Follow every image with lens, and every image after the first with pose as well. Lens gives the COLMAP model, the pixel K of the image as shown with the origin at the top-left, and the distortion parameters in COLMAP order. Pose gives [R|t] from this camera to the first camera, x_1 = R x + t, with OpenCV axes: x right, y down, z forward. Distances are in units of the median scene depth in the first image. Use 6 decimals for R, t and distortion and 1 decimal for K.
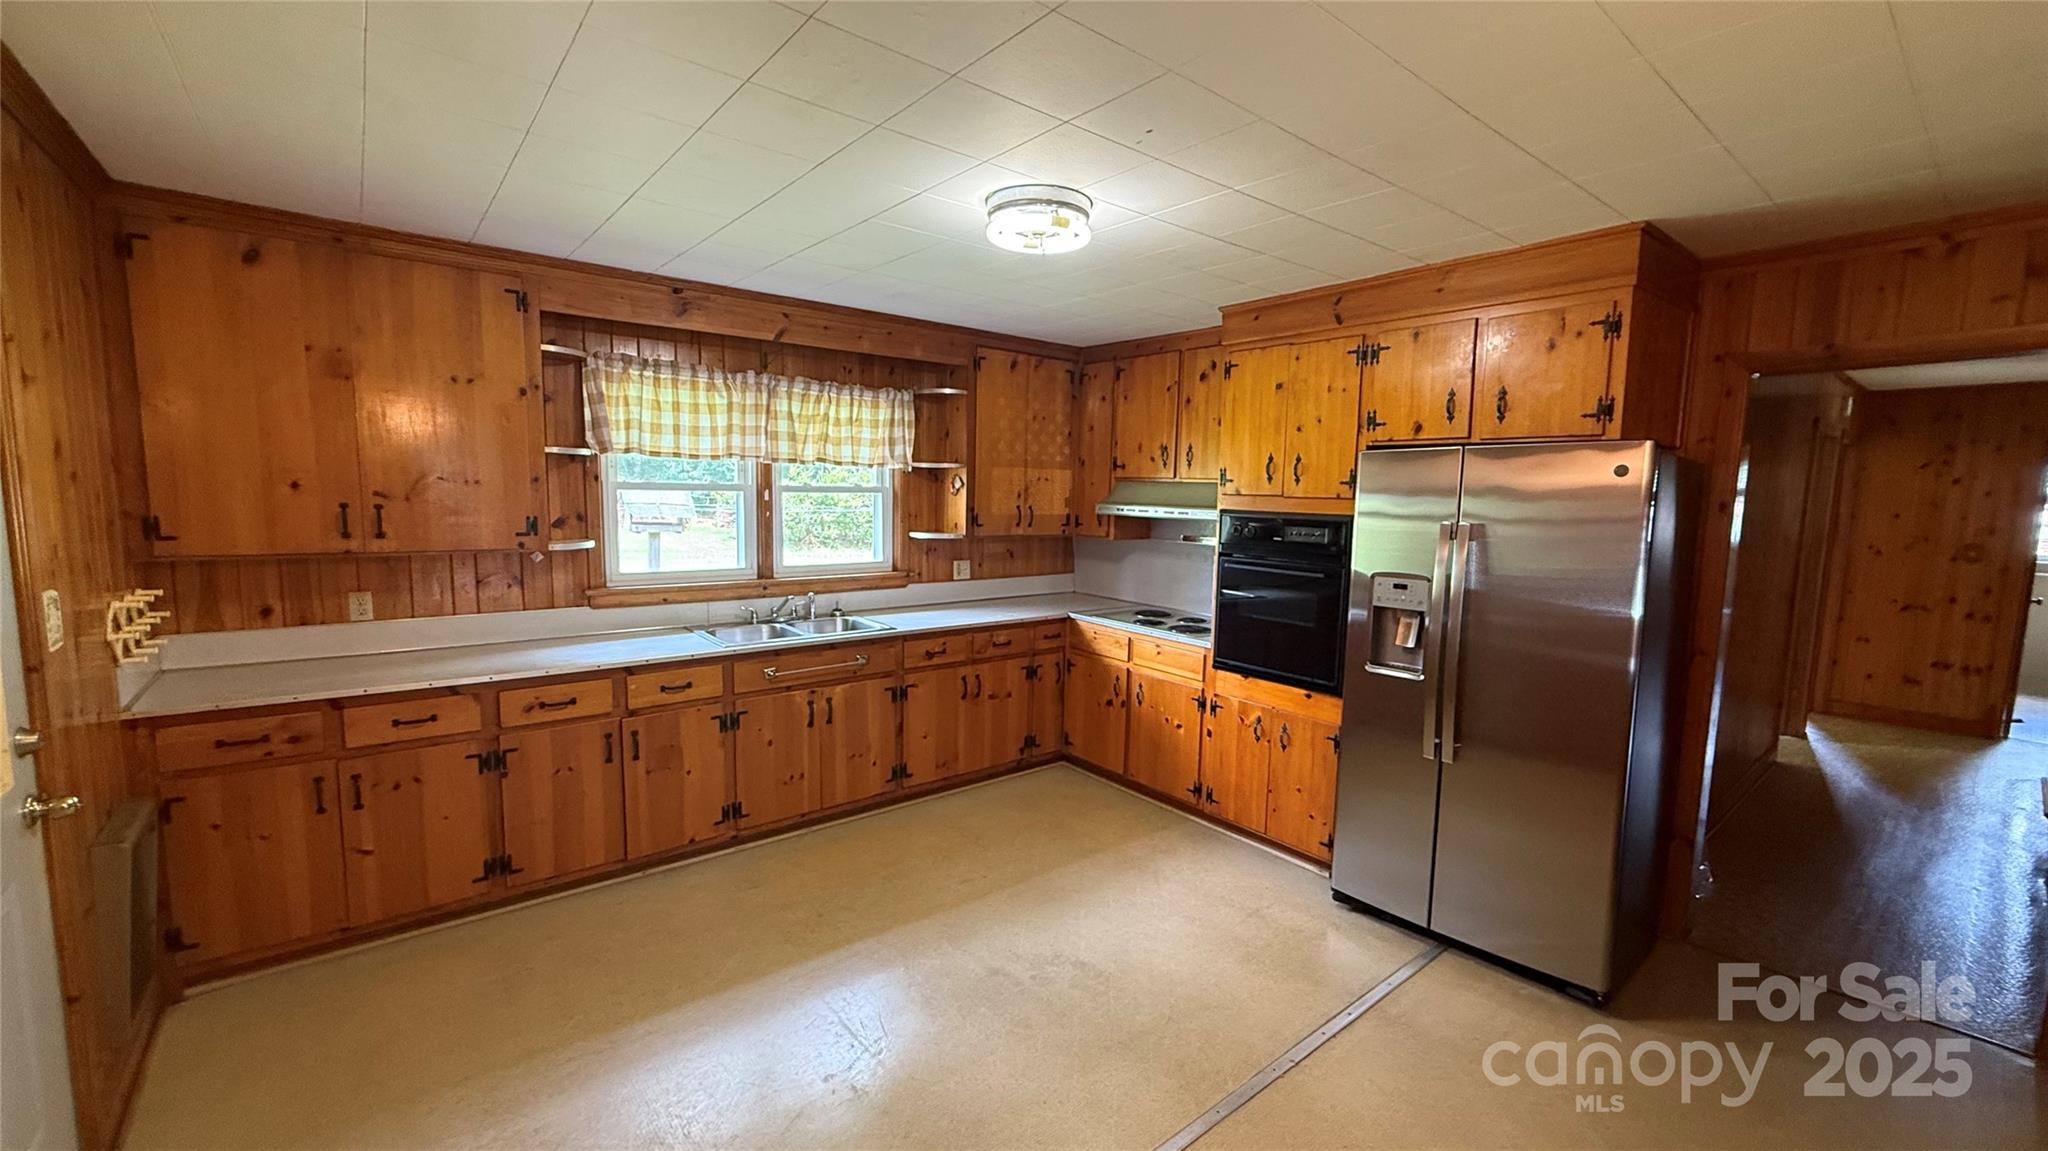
lens RADIAL K [[818.8, 0, 1026.3], [0, 818.8, 578.2], [0, 0, 1]] dist [0.000502, 0.000098]
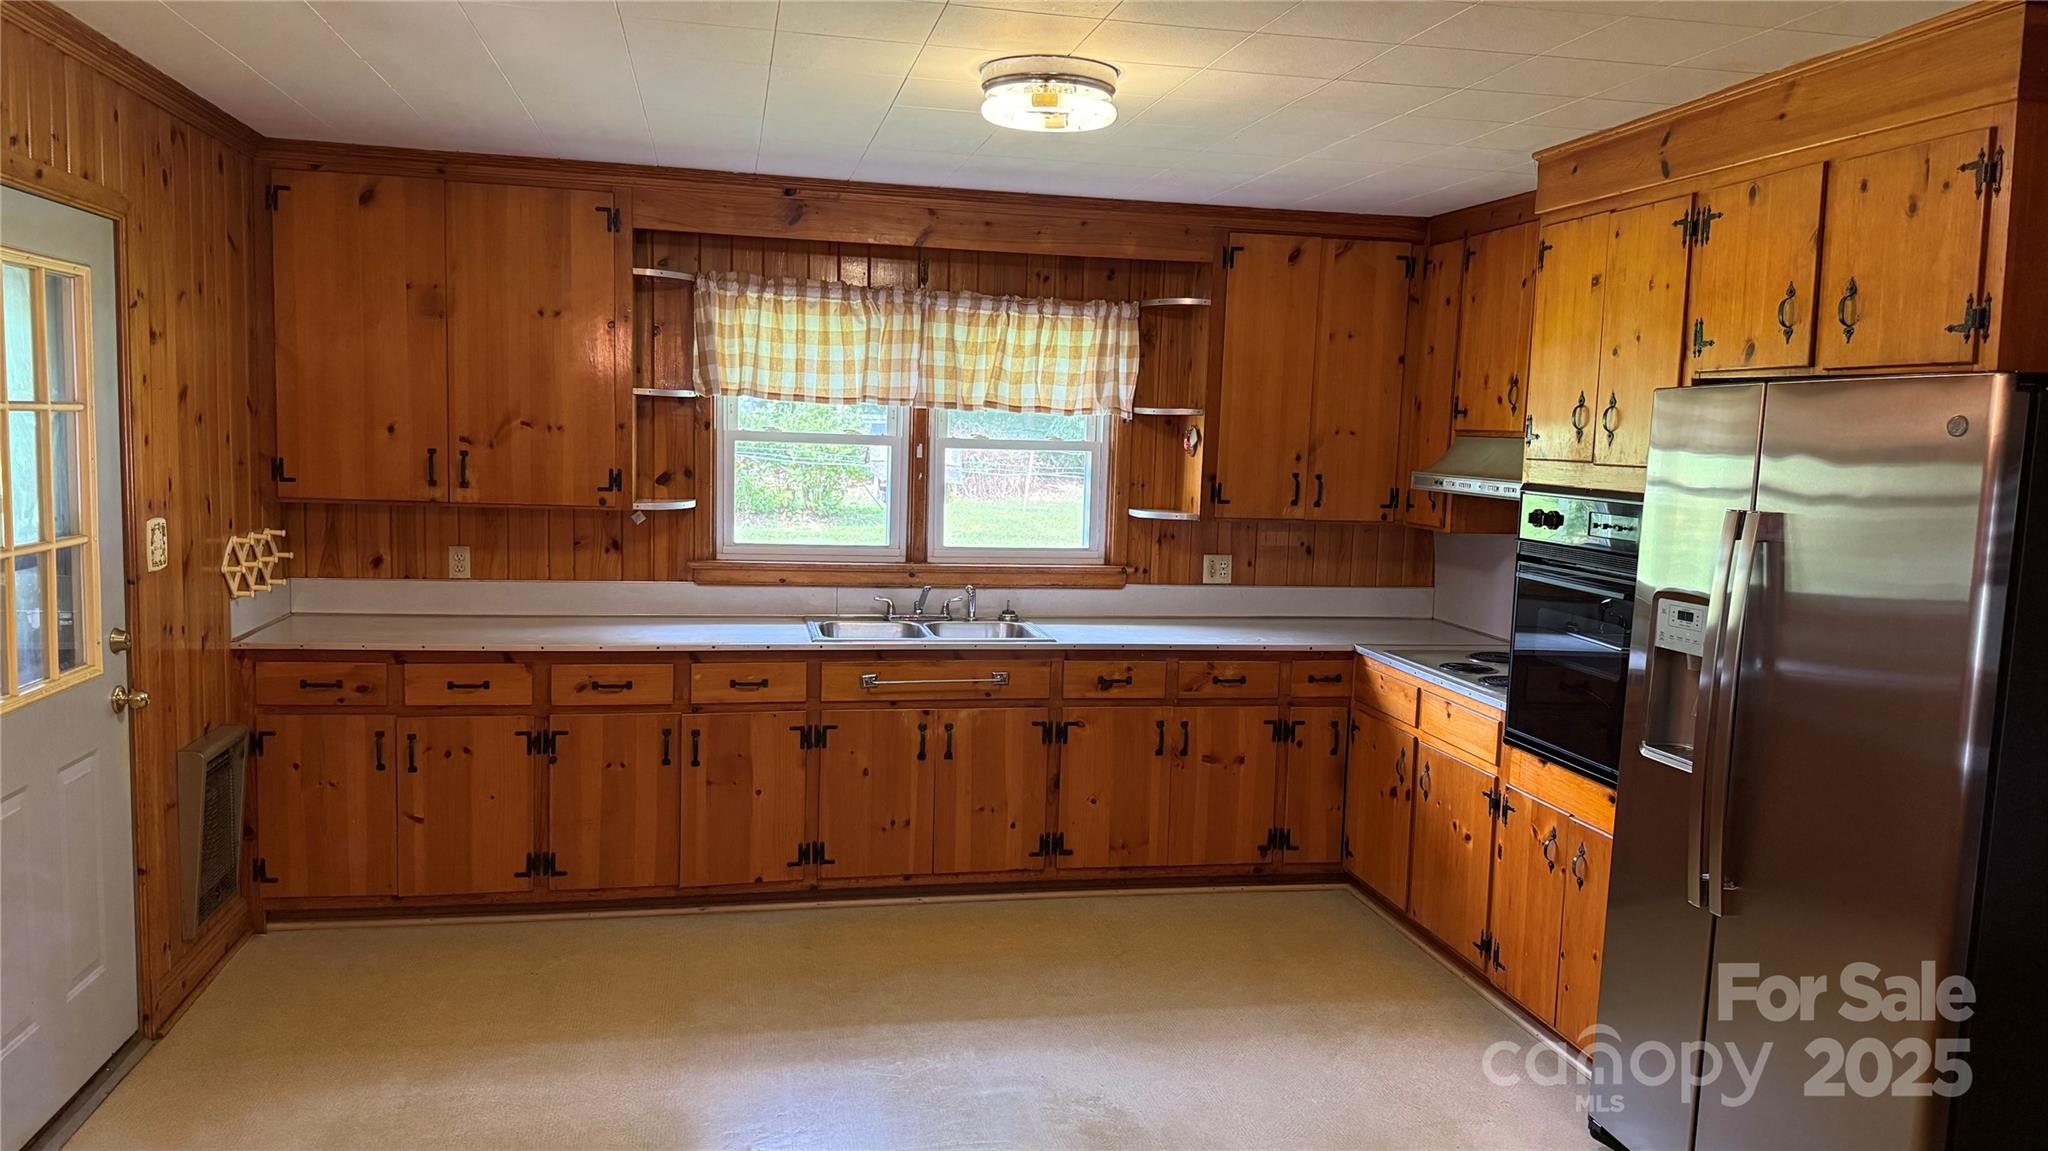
lens RADIAL K [[1419.9, 0, 1024.0], [0, 1419.9, 575.5], [0, 0, 1]] dist [0.154247, -0.303088]
pose [[0.888721, 0.055528, -0.455073, 0.411921], [-0.064367, 0.997919, -0.003938, 0.012873], [0.453907, 0.032791, 0.890445, -0.126690]]
